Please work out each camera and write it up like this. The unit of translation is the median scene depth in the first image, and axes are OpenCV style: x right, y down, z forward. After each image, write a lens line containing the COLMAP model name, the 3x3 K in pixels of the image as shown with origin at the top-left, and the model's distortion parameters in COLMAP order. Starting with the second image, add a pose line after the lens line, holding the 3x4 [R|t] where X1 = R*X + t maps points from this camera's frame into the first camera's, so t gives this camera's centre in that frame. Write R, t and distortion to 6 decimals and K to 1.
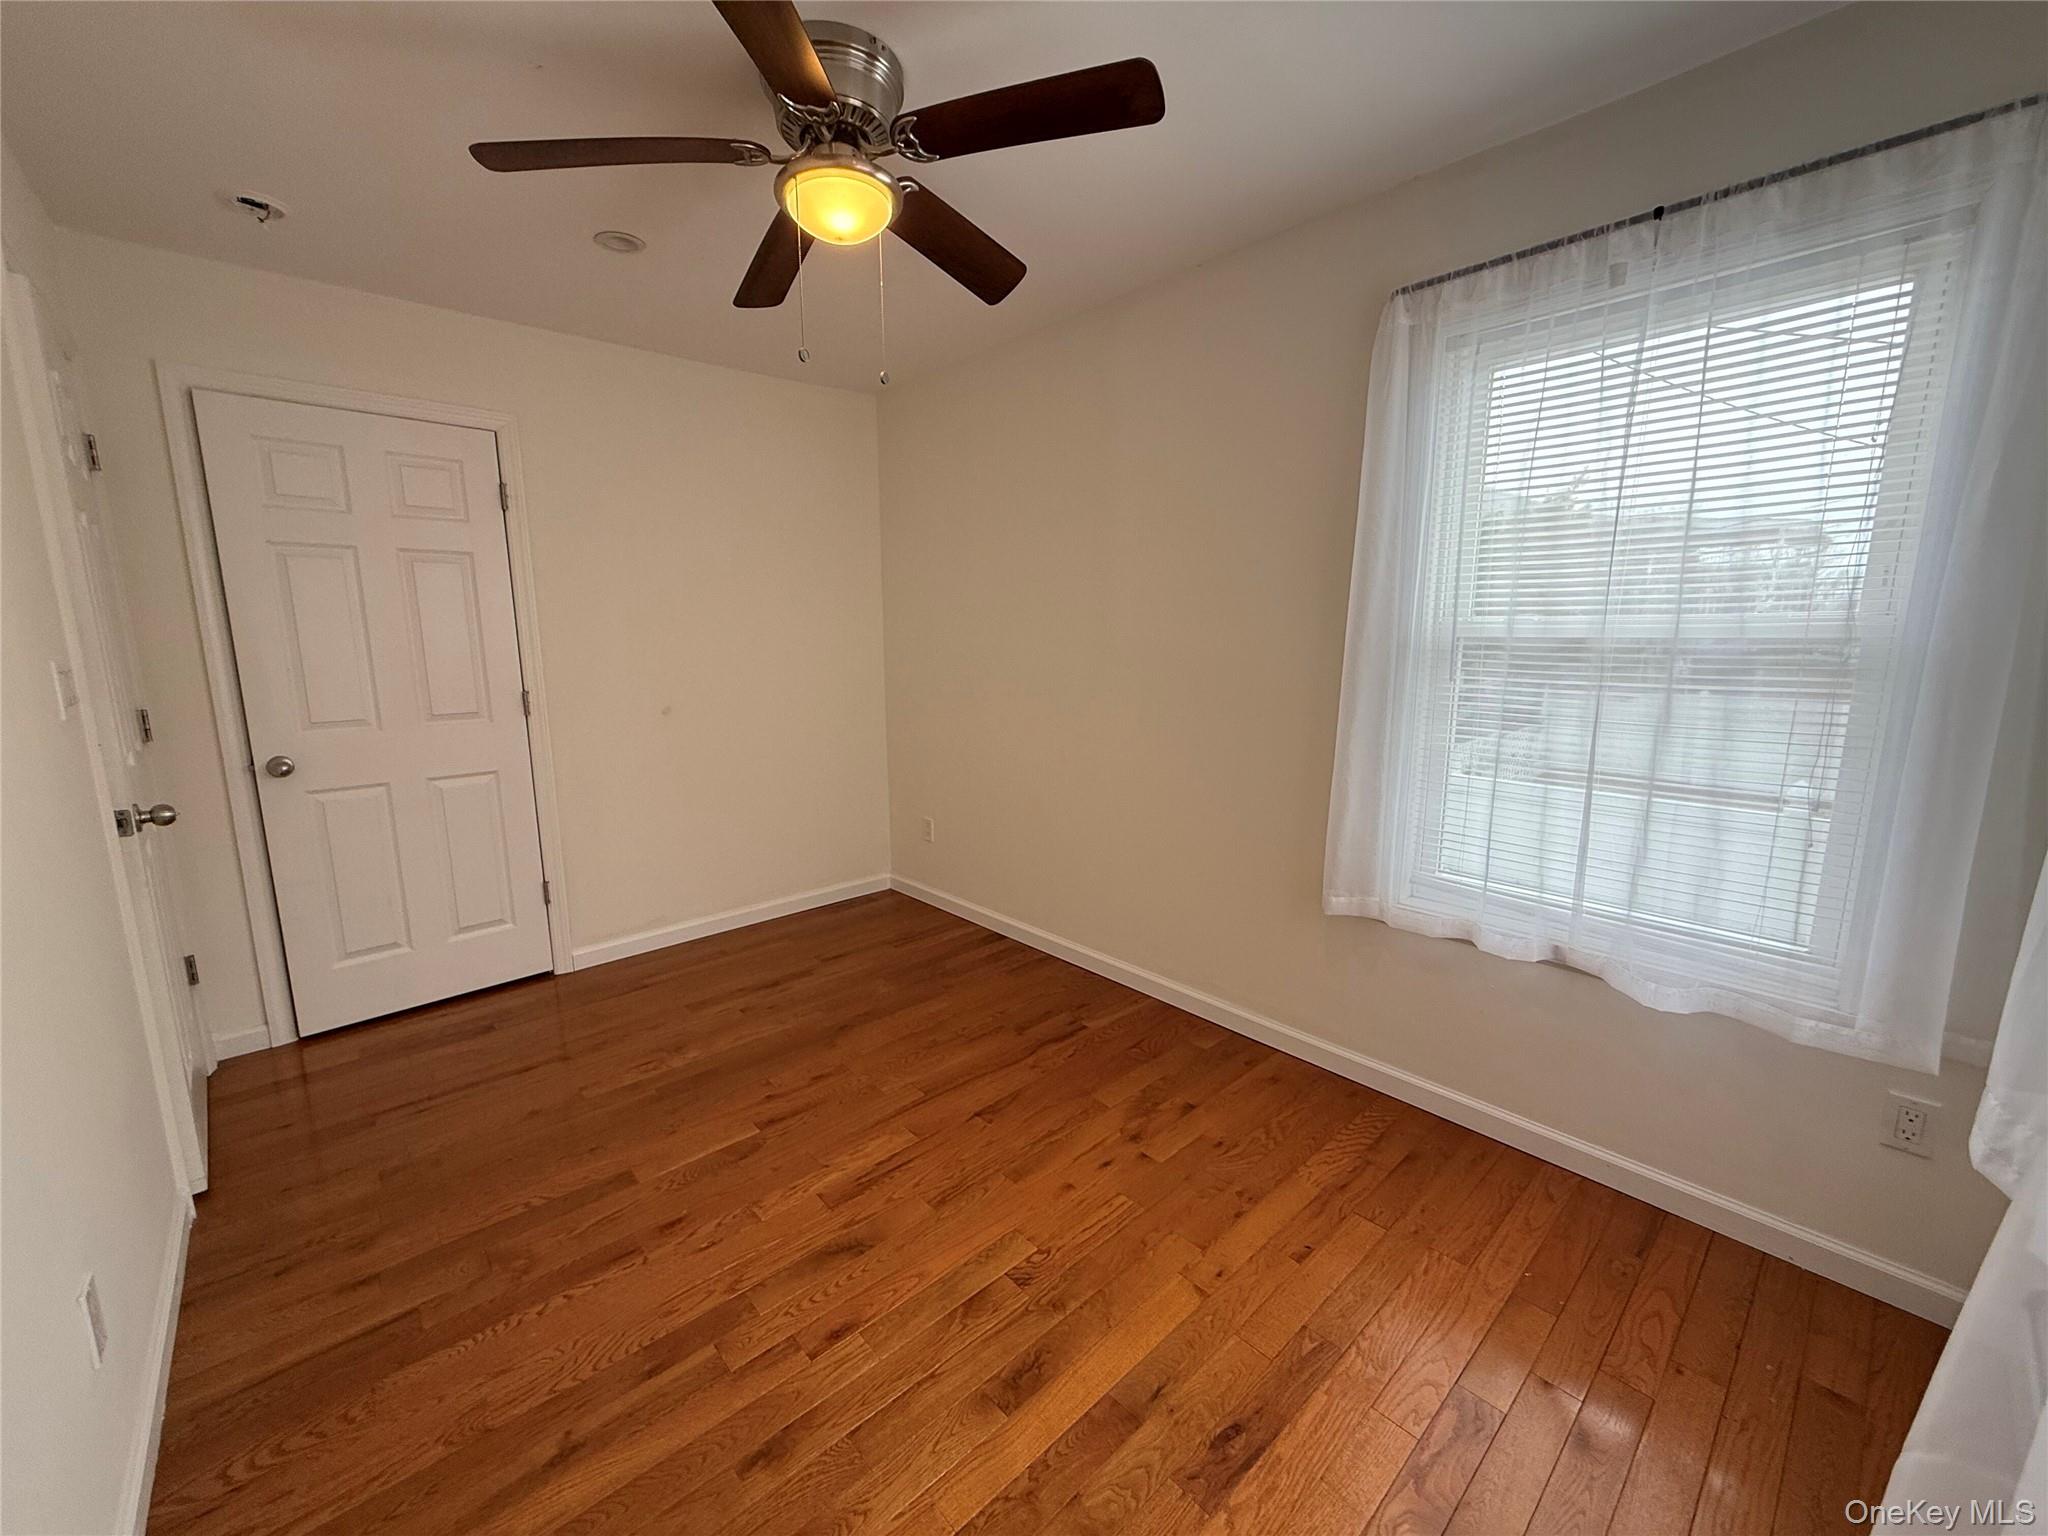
lens RADIAL K [[810.3, 0, 1029.1], [0, 810.3, 766.9], [0, 0, 1]] dist [0.000512, 0.000128]
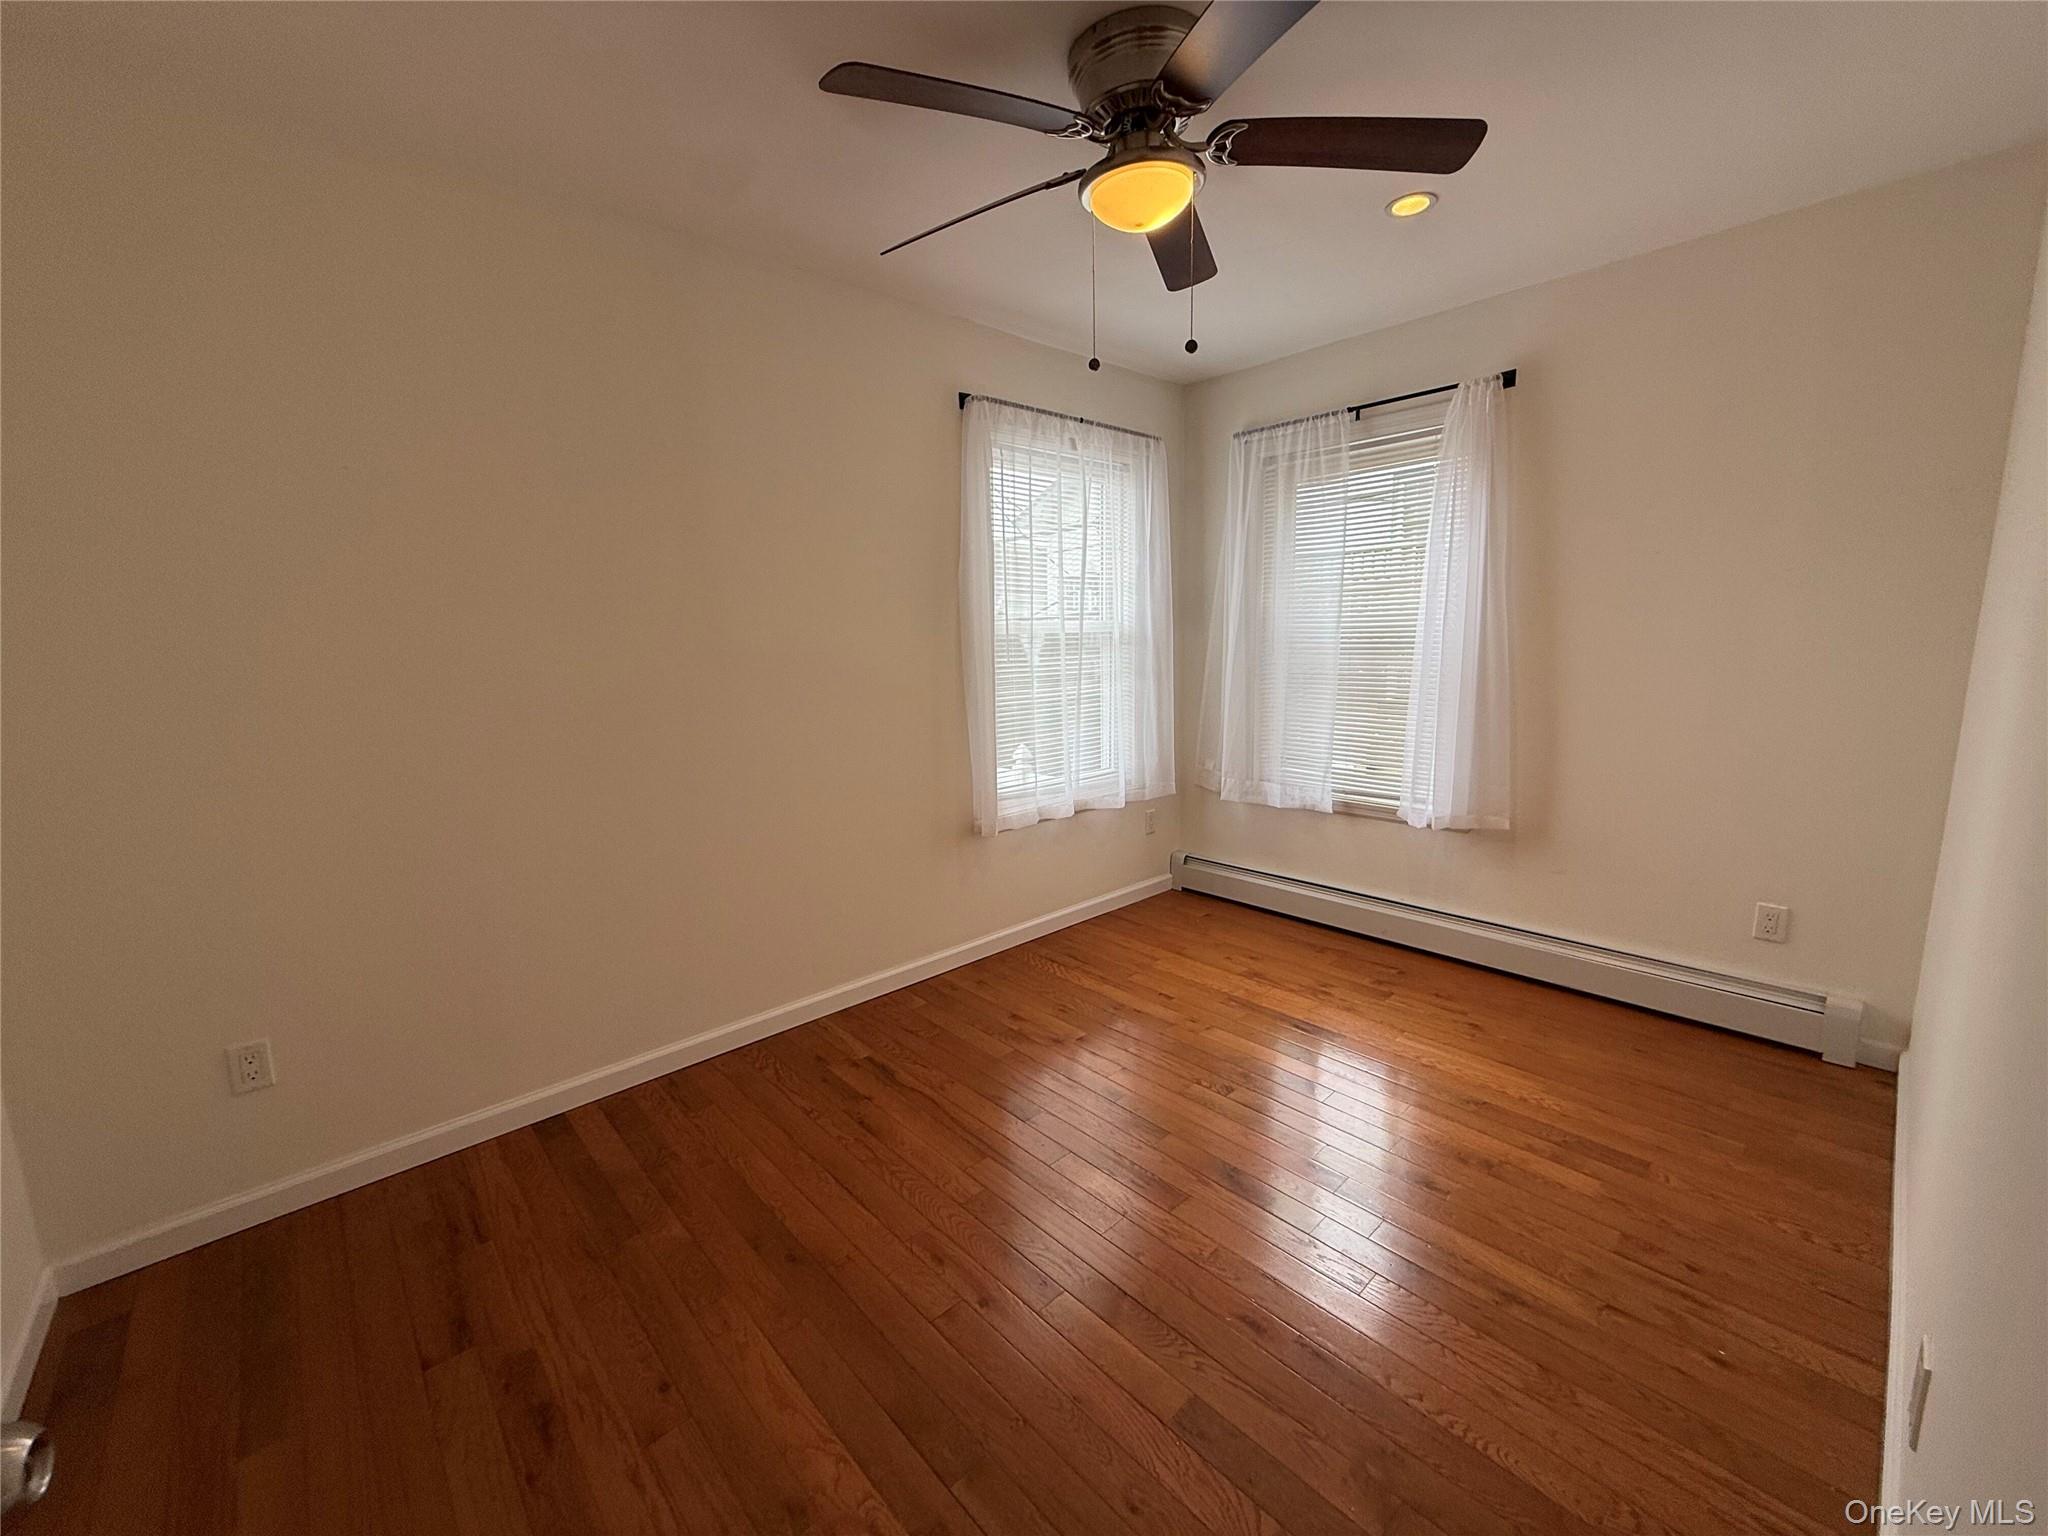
lens RADIAL K [[810.3, 0, 1011.2], [0, 810.3, 767.9], [0, 0, 1]] dist [0.000512, 0.000128]
pose [[0.003957, -0.157528, 0.987507, -1.092240], [0.189019, 0.969830, 0.153951, -0.154416], [-0.981966, 0.186048, 0.033613, 1.029601]]
